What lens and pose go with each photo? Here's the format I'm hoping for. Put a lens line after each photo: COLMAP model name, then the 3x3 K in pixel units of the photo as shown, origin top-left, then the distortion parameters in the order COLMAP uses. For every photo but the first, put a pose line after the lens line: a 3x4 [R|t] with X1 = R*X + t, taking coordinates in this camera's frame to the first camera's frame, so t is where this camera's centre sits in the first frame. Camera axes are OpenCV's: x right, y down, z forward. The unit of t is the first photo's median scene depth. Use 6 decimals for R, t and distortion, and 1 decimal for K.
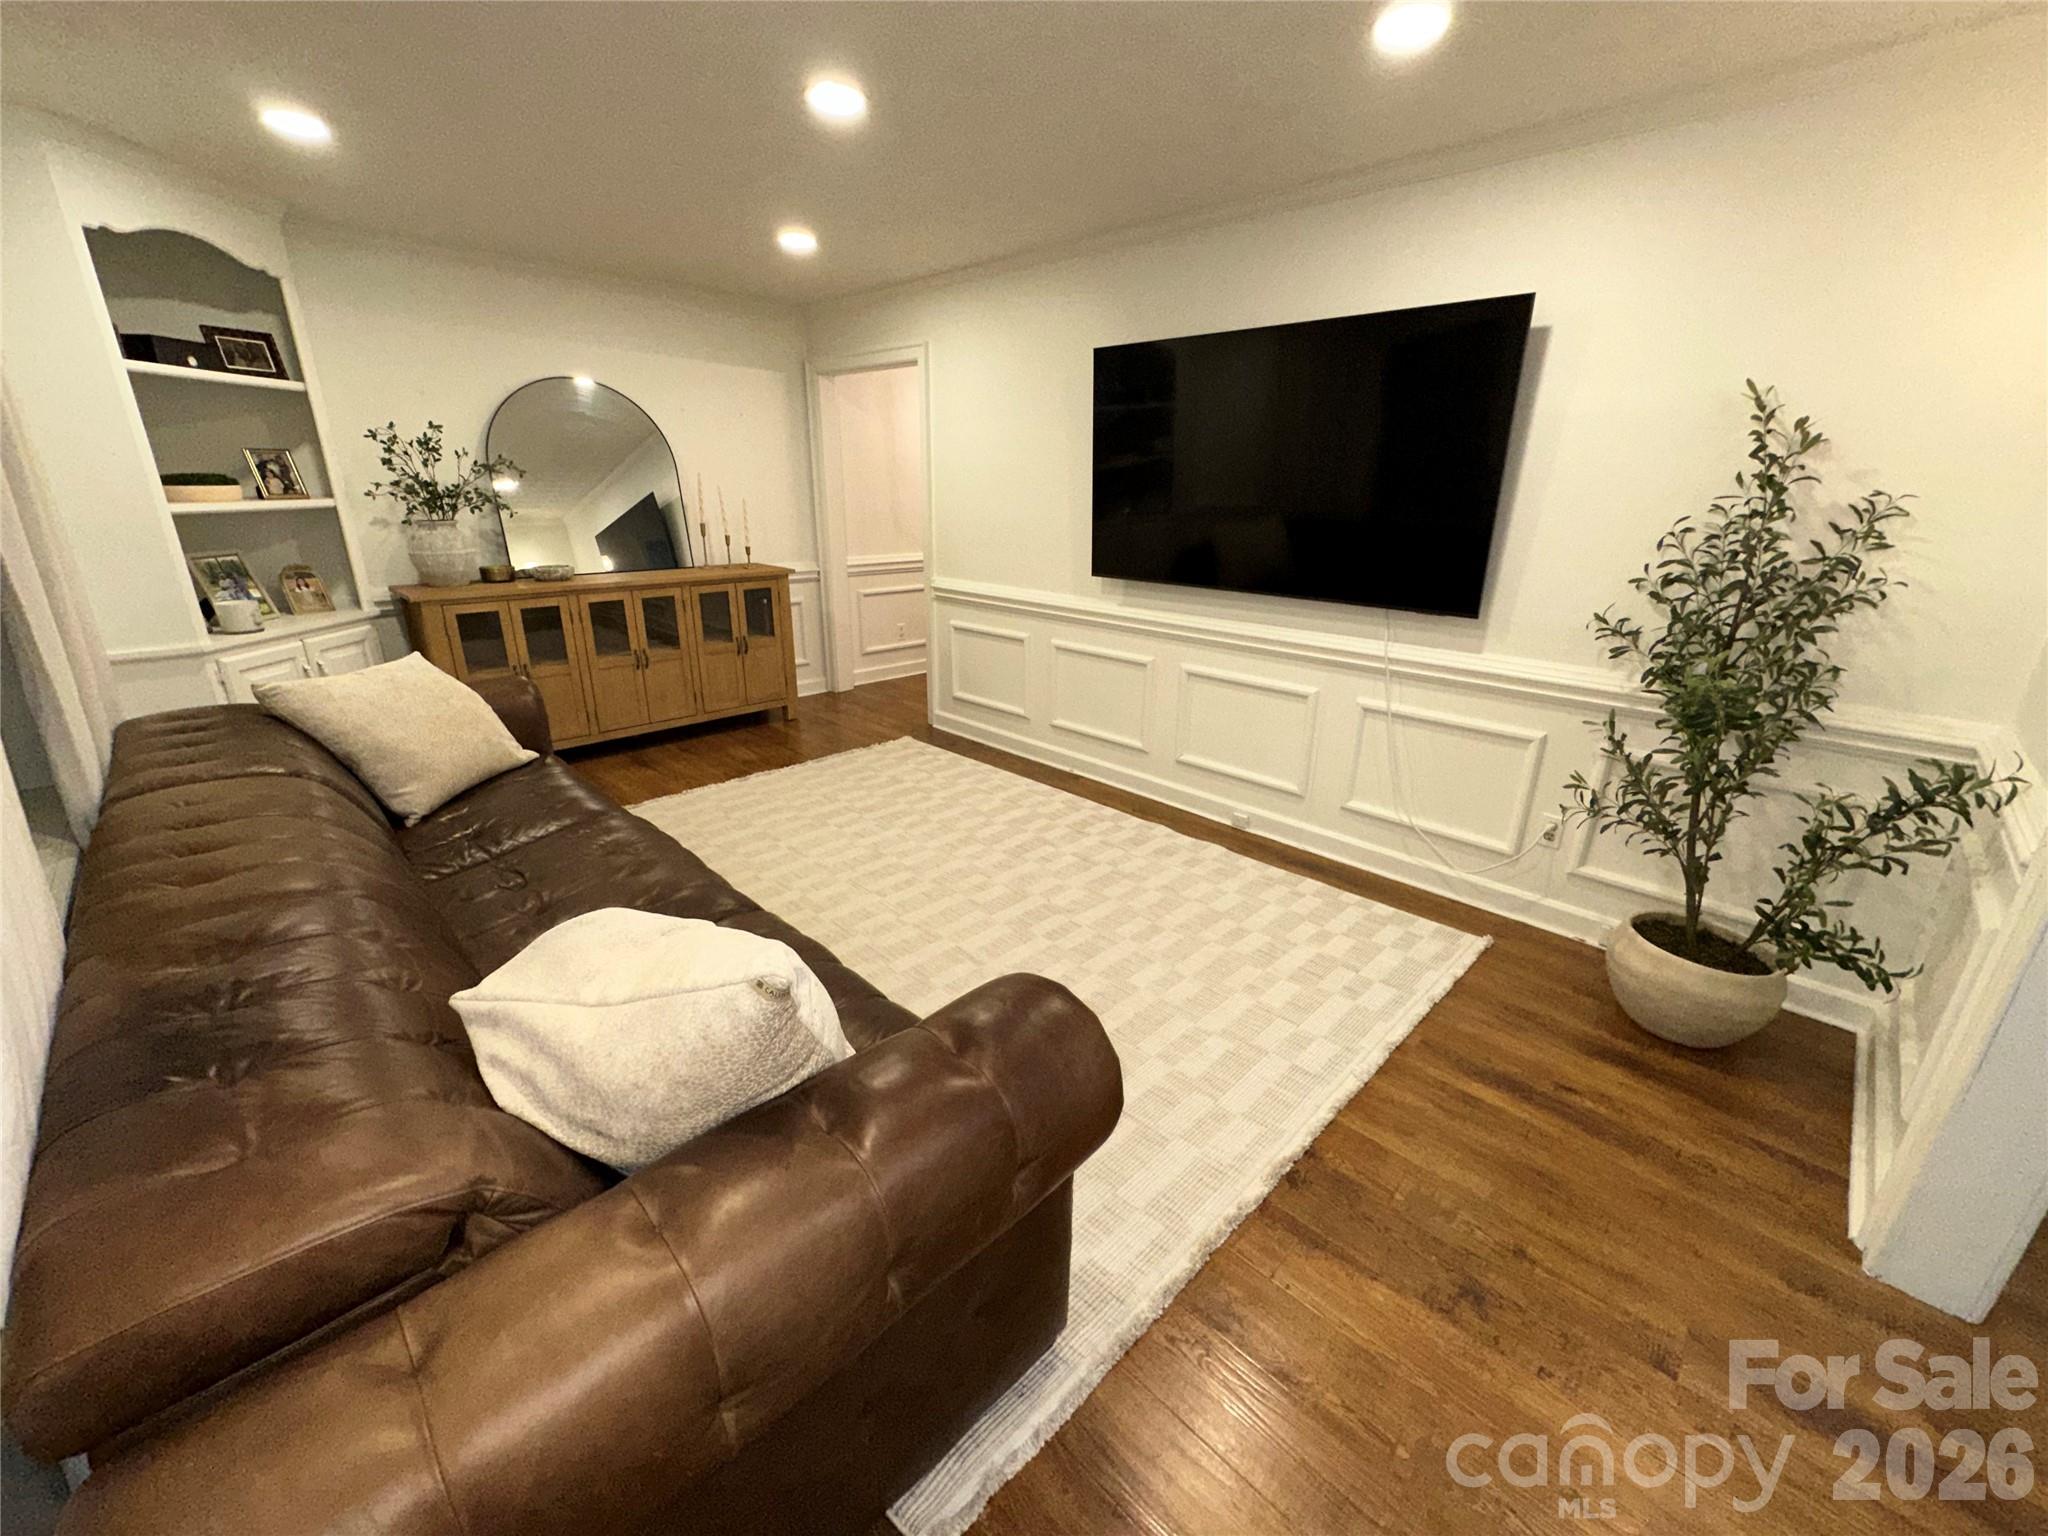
lens RADIAL K [[817.8, 0, 1029.1], [0, 817.8, 767.9], [0, 0, 1]] dist [-0.002015, 0.000816]
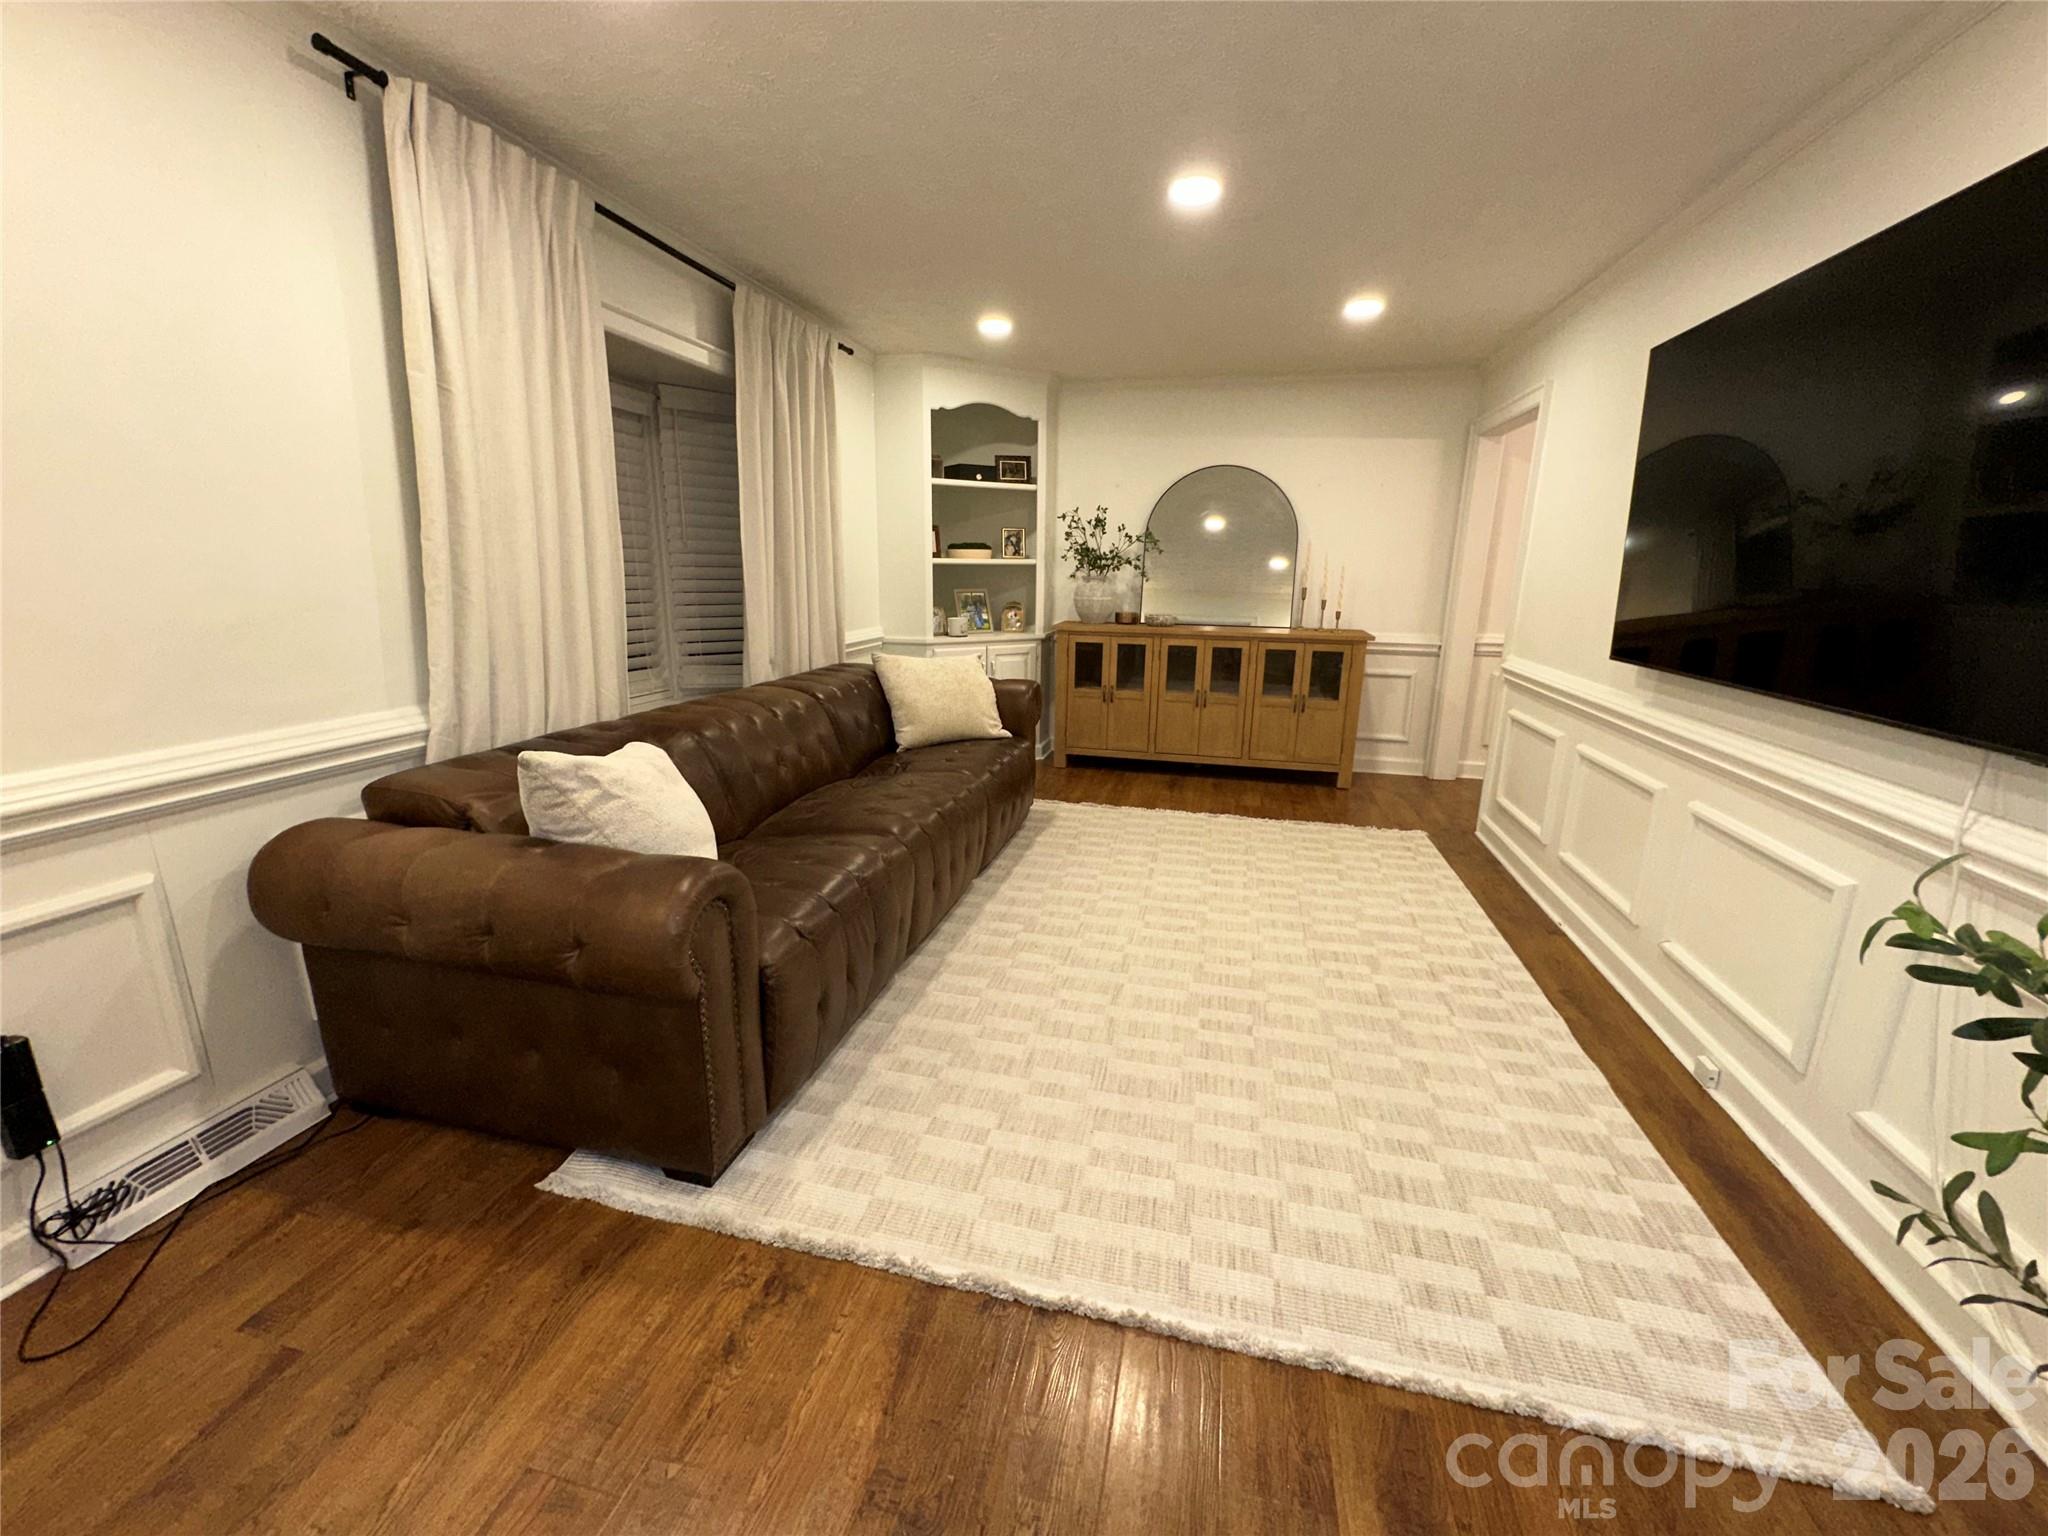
lens RADIAL K [[817.8, 0, 1024.6], [0, 817.8, 769.9], [0, 0, 1]] dist [-0.002015, 0.000816]
pose [[0.520780, 0.205681, -0.828543, 0.447219], [-0.290539, 0.955308, 0.054532, -0.034078], [0.802730, 0.212324, 0.557264, 0.220439]]
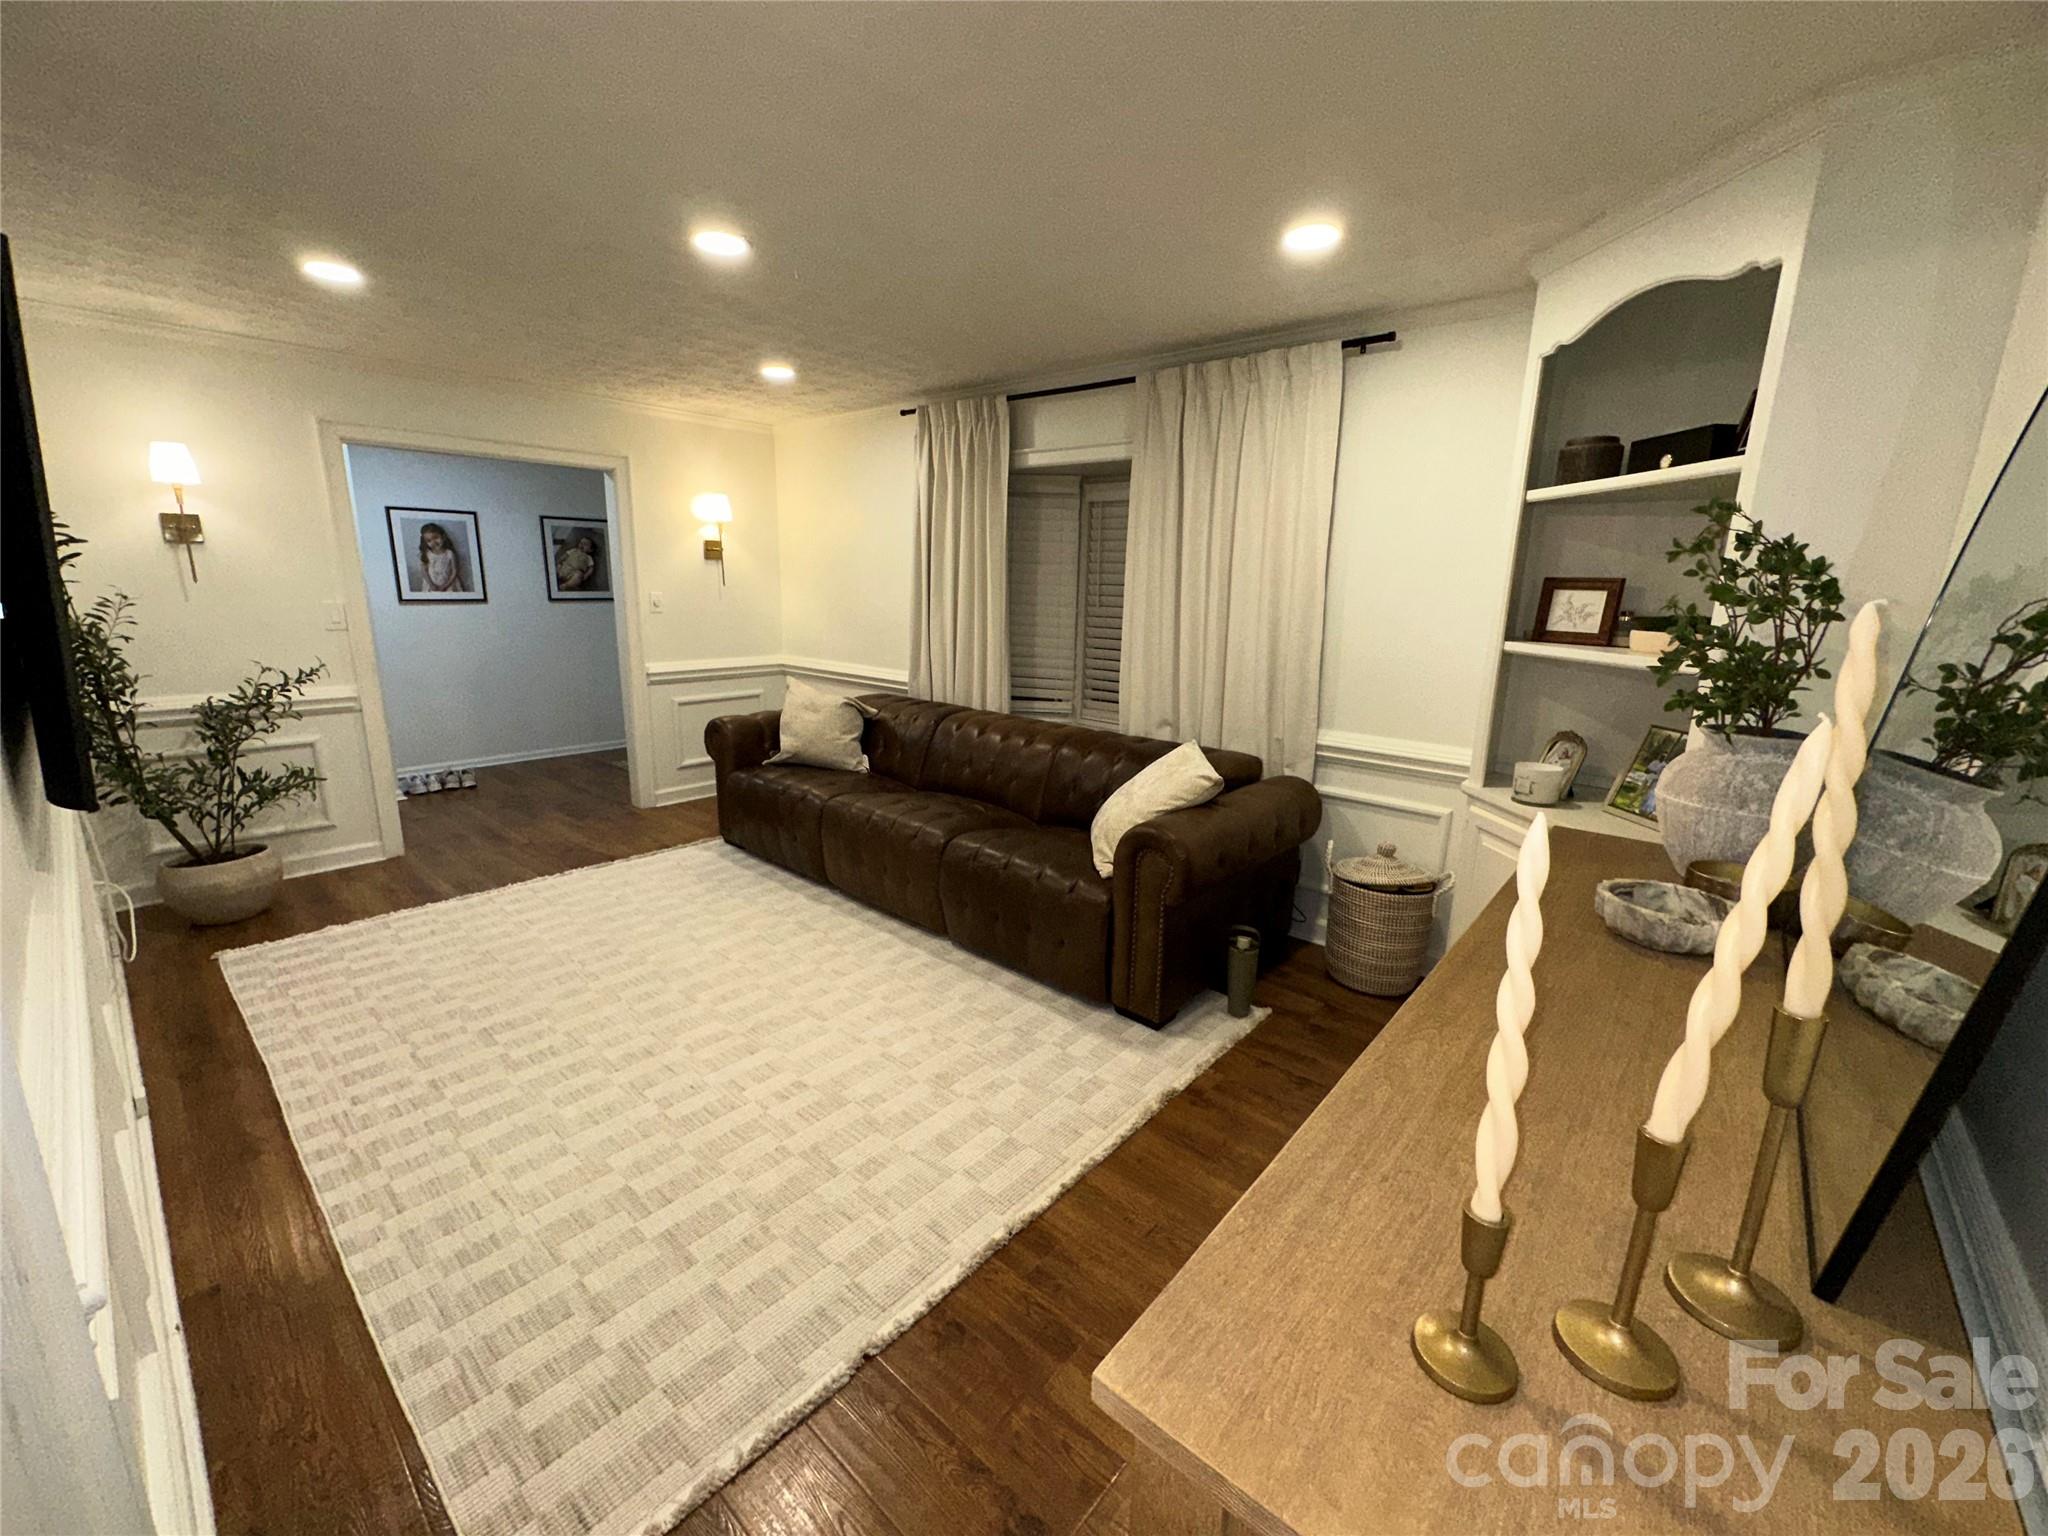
lens RADIAL K [[817.8, 0, 1013.4], [0, 817.8, 764.7], [0, 0, 1]] dist [-0.002015, 0.000816]
pose [[-0.997500, -0.022780, -0.066889, -0.349553], [-0.054747, 0.847630, 0.527756, -0.509419], [0.044675, 0.530099, -0.846758, 1.413364]]
